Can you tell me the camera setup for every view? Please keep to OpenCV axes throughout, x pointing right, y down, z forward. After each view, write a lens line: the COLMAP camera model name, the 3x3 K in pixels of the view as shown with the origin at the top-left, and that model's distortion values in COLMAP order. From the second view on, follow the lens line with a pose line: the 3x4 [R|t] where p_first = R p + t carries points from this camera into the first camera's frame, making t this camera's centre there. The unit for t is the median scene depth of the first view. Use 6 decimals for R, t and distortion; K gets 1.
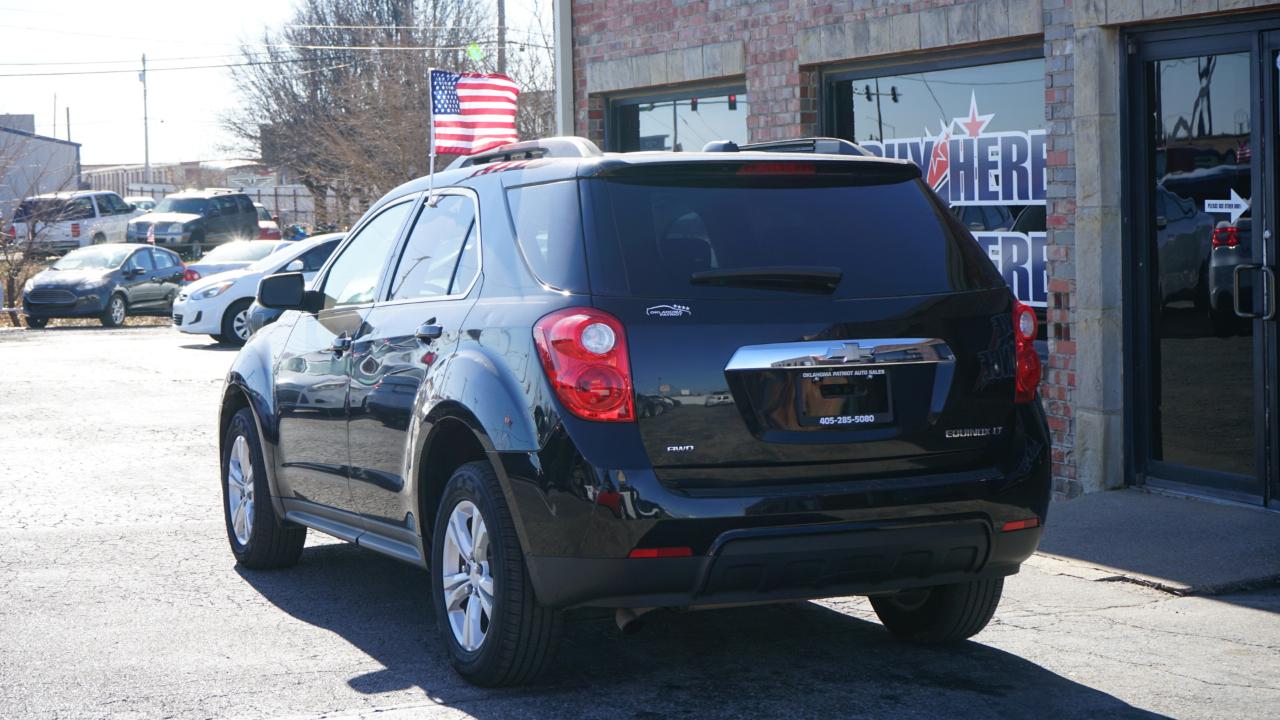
lens RADIAL K [[2505.2, 0, 640.0], [0, 2505.2, 360.0], [0, 0, 1]] dist [0.101168, 0.122446]
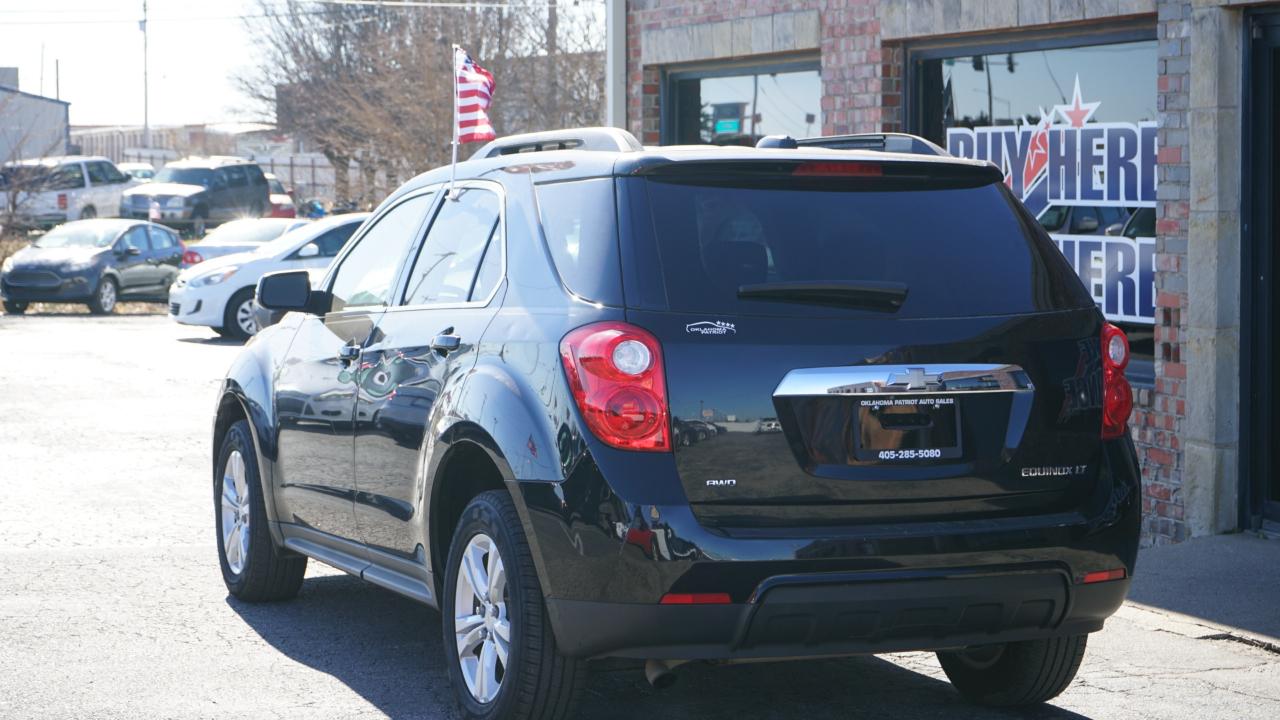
lens RADIAL K [[2896.2, 0, 640.0], [0, 2896.2, 360.0], [0, 0, 1]] dist [0.037210, 0.716051]
pose [[0.999494, 0.021611, -0.023353, 0.006502], [-0.021619, 0.999766, -0.000085, -0.004740], [0.023346, 0.000589, 0.999727, -0.019483]]
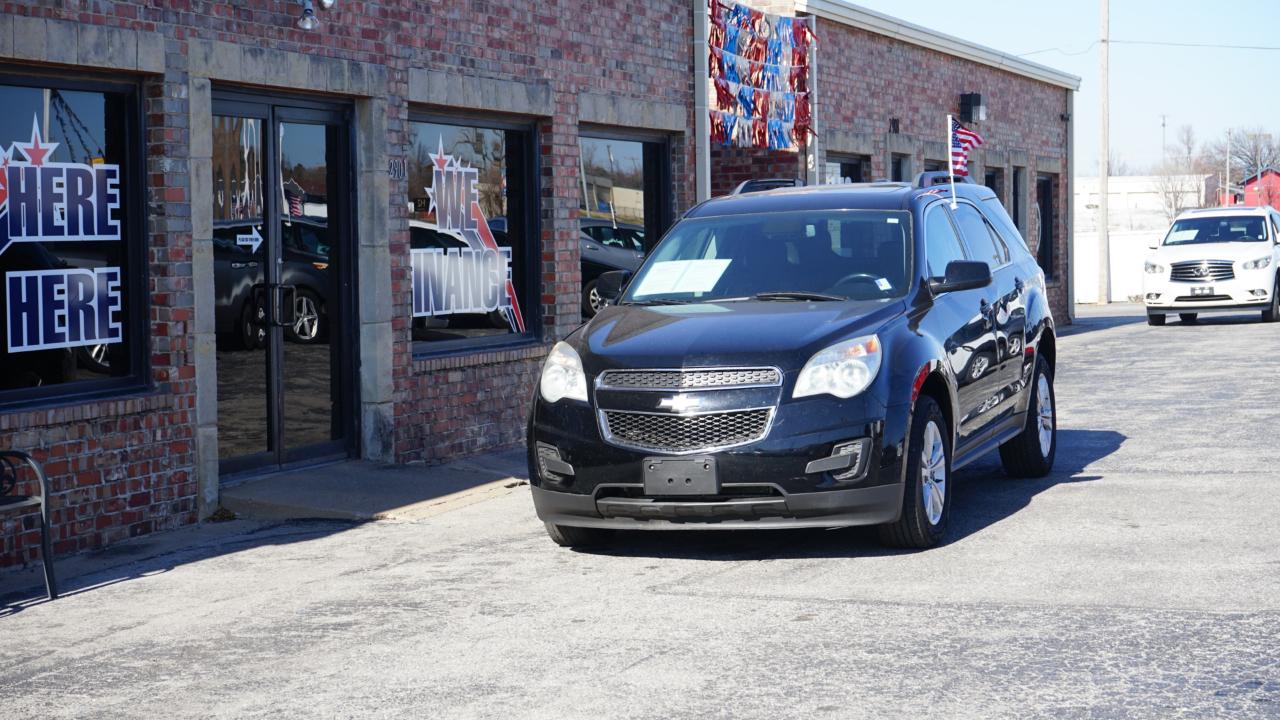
lens RADIAL K [[2858.7, 0, 640.0], [0, 2858.7, 360.0], [0, 0, 1]] dist [0.081734, 0.190002]
pose [[-0.768927, 0.010098, 0.639257, -0.788918], [0.080956, 0.993365, 0.081686, -0.098096], [-0.634191, 0.114562, -0.764642, 1.890621]]
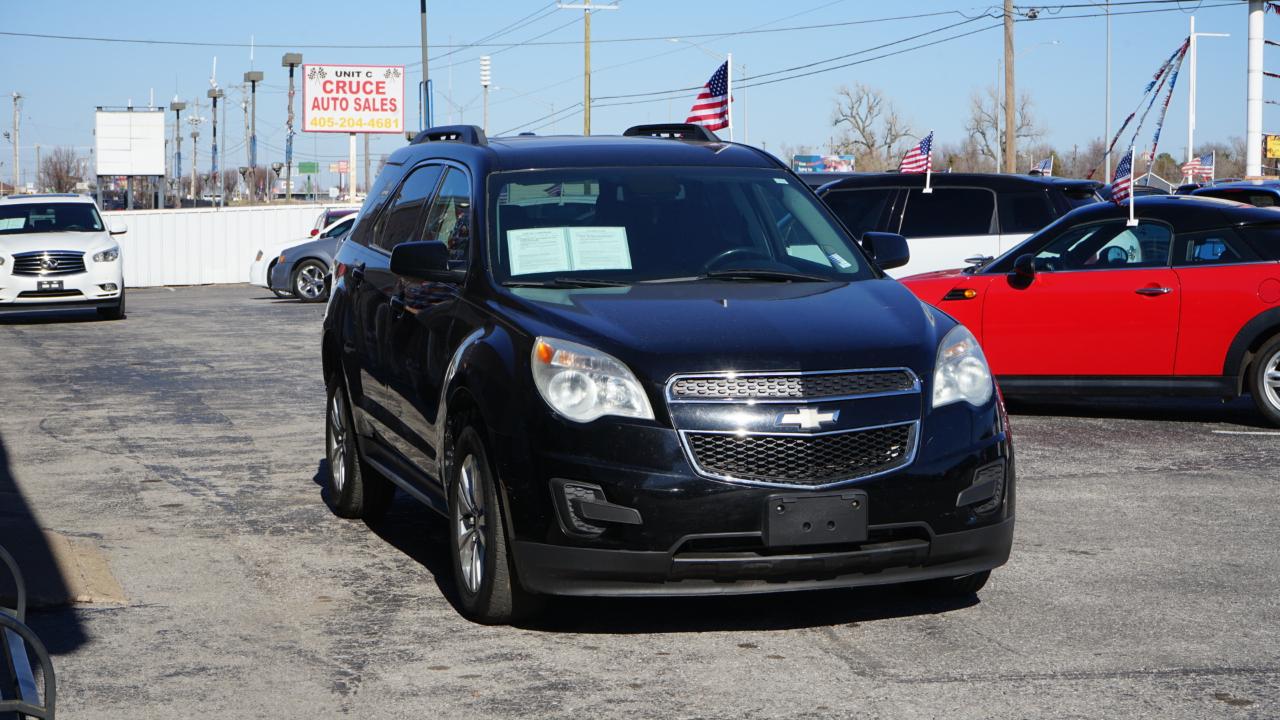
lens RADIAL K [[2848.1, 0, 640.0], [0, 2848.1, 360.0], [0, 0, 1]] dist [-0.190203, -0.107736]
pose [[-0.997369, 0.022175, 0.069019, -0.114350], [0.030164, 0.992680, 0.116948, -0.102098], [-0.065920, 0.118722, -0.990737, 1.837321]]
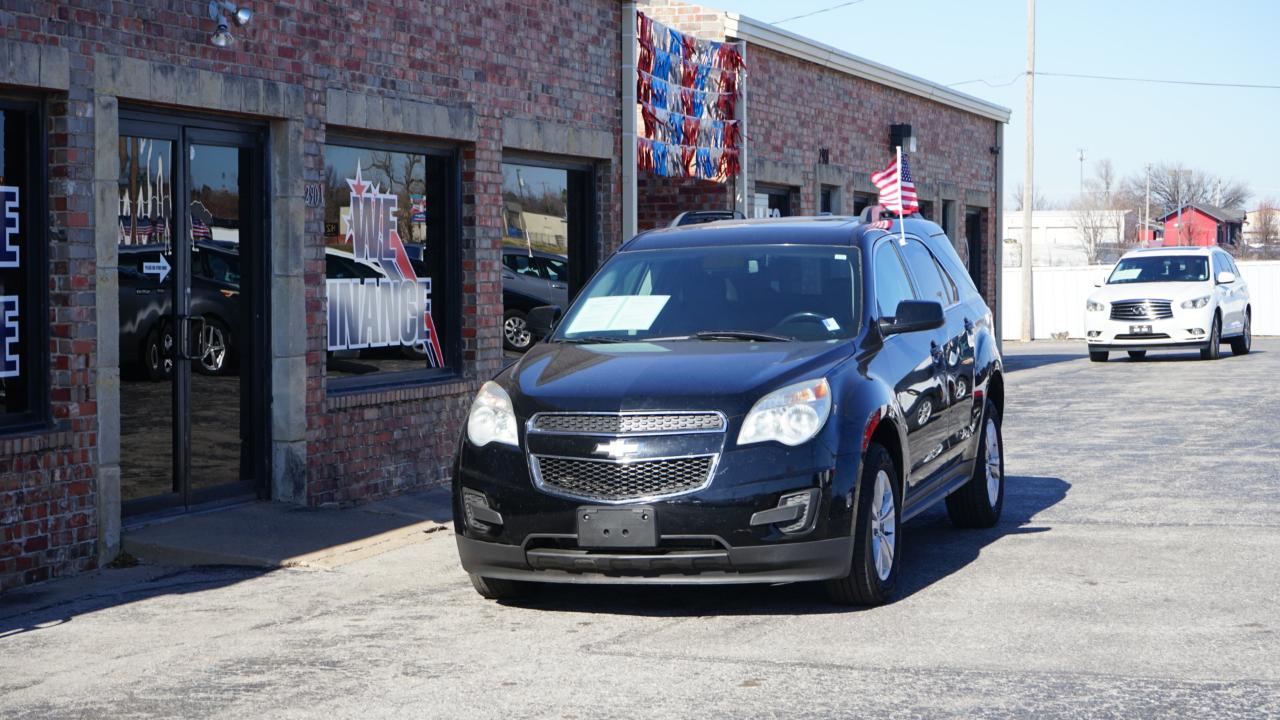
lens RADIAL K [[2896.2, 0, 640.0], [0, 2896.2, 360.0], [0, 0, 1]] dist [0.037210, 0.716051]
pose [[-0.789602, 0.007334, 0.613576, -0.746609], [0.066743, 0.995022, 0.073998, -0.099414], [-0.609979, 0.099381, -0.786161, 1.856415]]
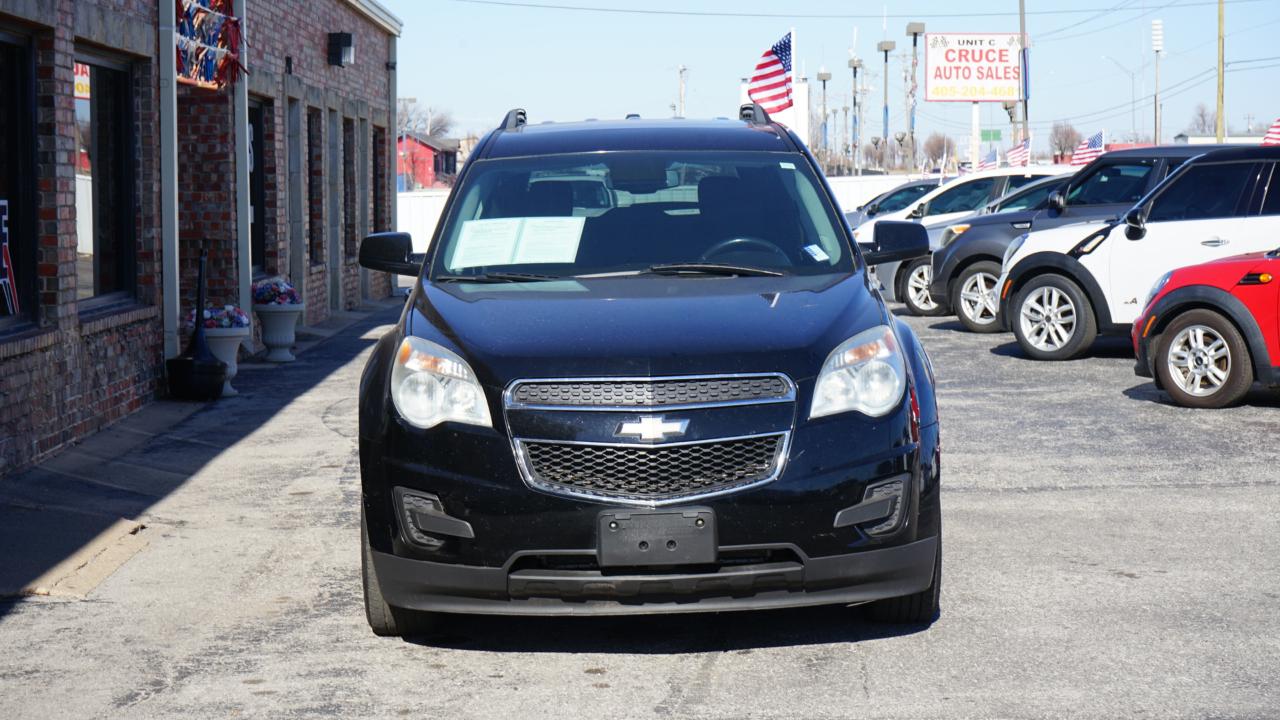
lens RADIAL K [[2806.6, 0, 640.0], [0, 2806.6, 360.0], [0, 0, 1]] dist [-0.003089, 0.398566]
pose [[-0.941675, 0.010988, 0.336345, -0.345576], [0.053788, 0.991532, 0.118200, -0.094640], [-0.332198, 0.129397, -0.934292, 1.723568]]
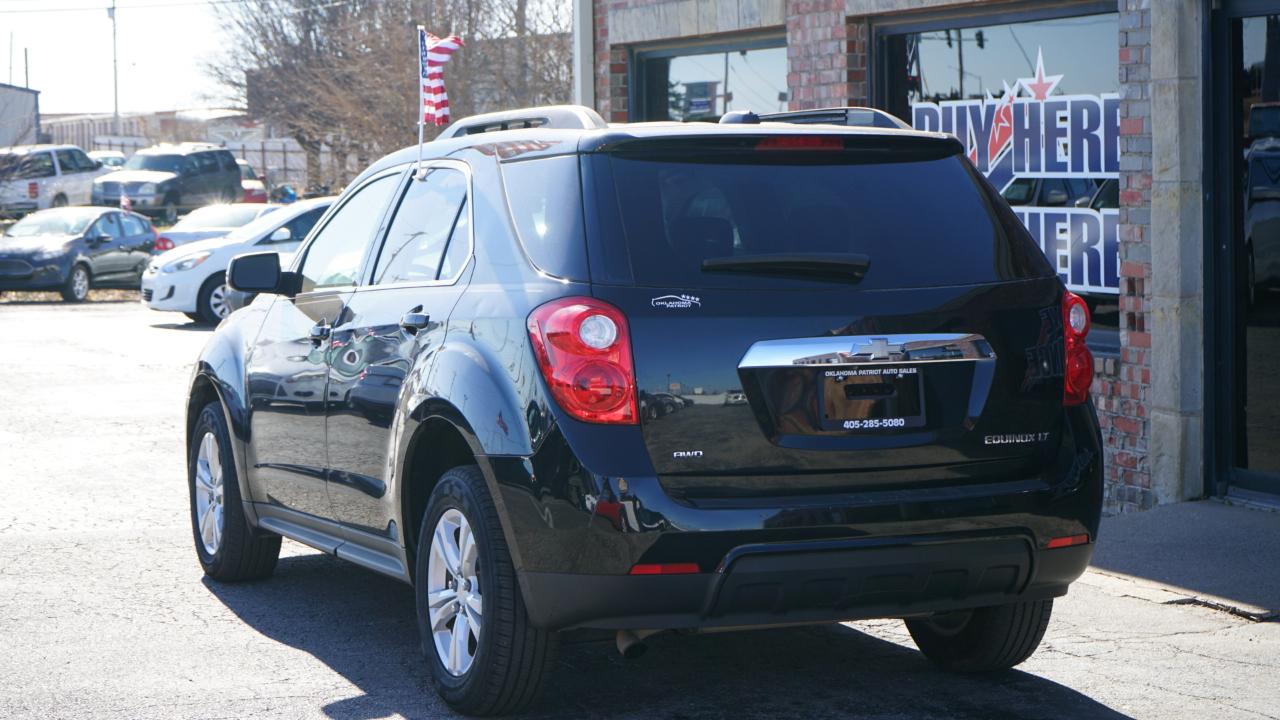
lens RADIAL K [[2896.2, 0, 640.0], [0, 2896.2, 360.0], [0, 0, 1]] dist [0.037210, 0.716051]
pose [[0.999864, 0.007460, -0.014703, 0.008661], [-0.007367, 0.999953, 0.006346, -0.003184], [0.014750, -0.006237, 0.999872, -0.027319]]
